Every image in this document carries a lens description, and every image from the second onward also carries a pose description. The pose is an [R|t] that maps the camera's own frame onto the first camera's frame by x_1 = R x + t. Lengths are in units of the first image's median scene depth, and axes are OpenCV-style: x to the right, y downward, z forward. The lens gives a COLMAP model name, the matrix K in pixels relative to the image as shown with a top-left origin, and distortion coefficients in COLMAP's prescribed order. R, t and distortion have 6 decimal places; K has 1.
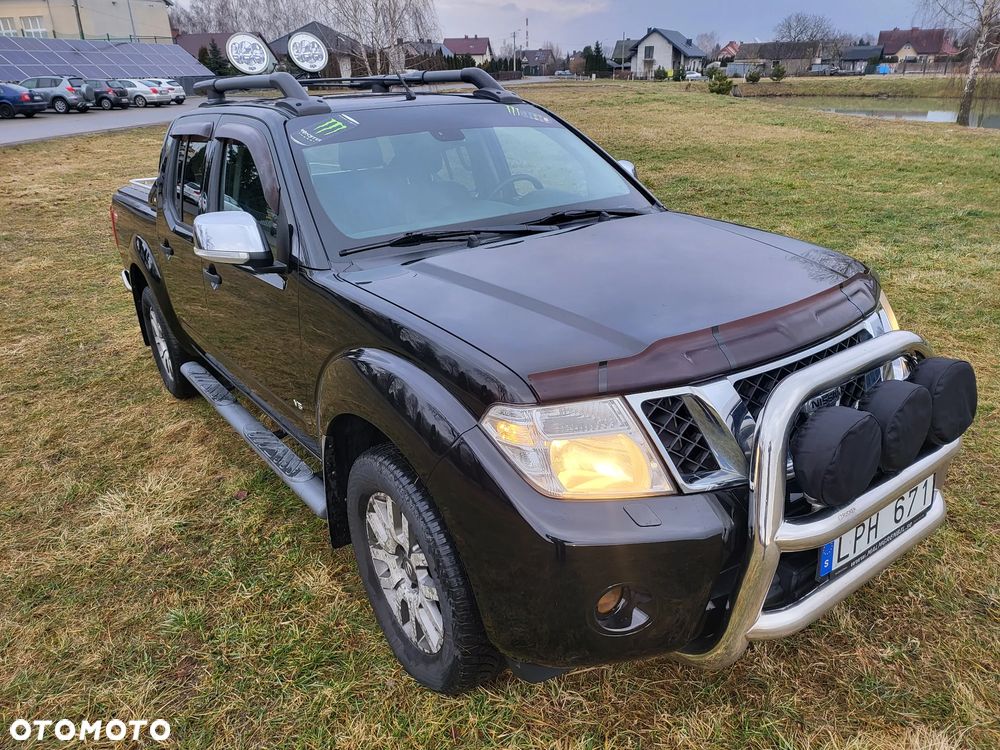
lens RADIAL K [[693.8, 0, 496.1], [0, 693.8, 369.6], [0, 0, 1]] dist [0.058075, -0.052014]
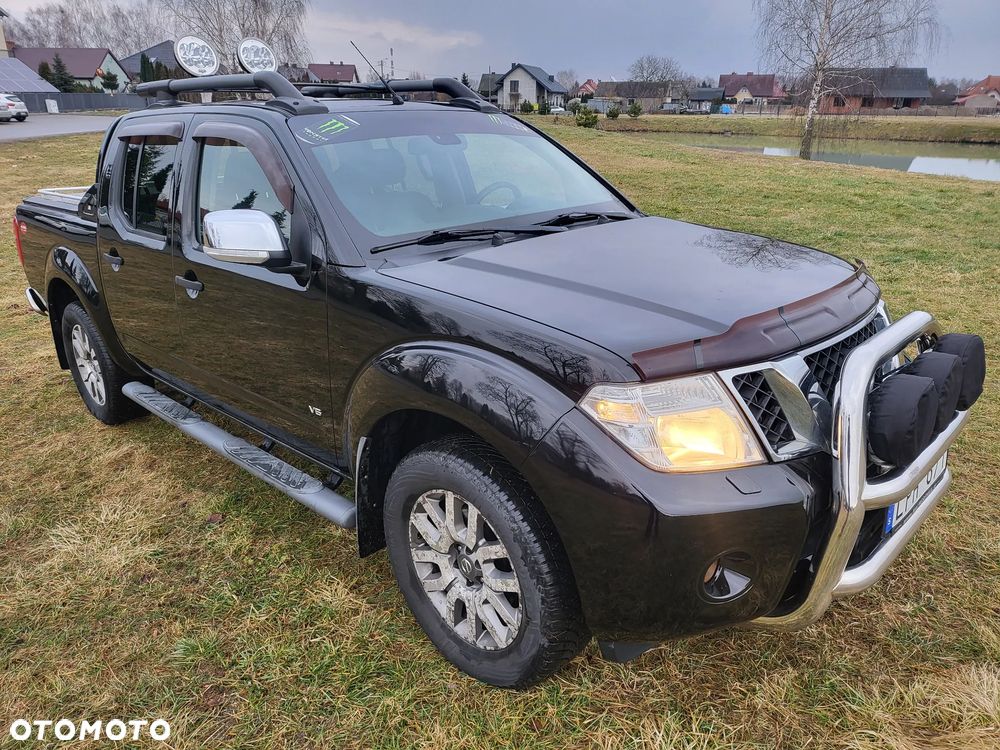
lens RADIAL K [[693.8, 0, 496.1], [0, 693.8, 369.6], [0, 0, 1]] dist [0.058075, -0.052014]
pose [[0.985387, -0.031550, 0.167384, -0.230532], [0.037471, 0.998775, -0.032331, 0.040245], [-0.166159, 0.038131, 0.985361, 0.012691]]
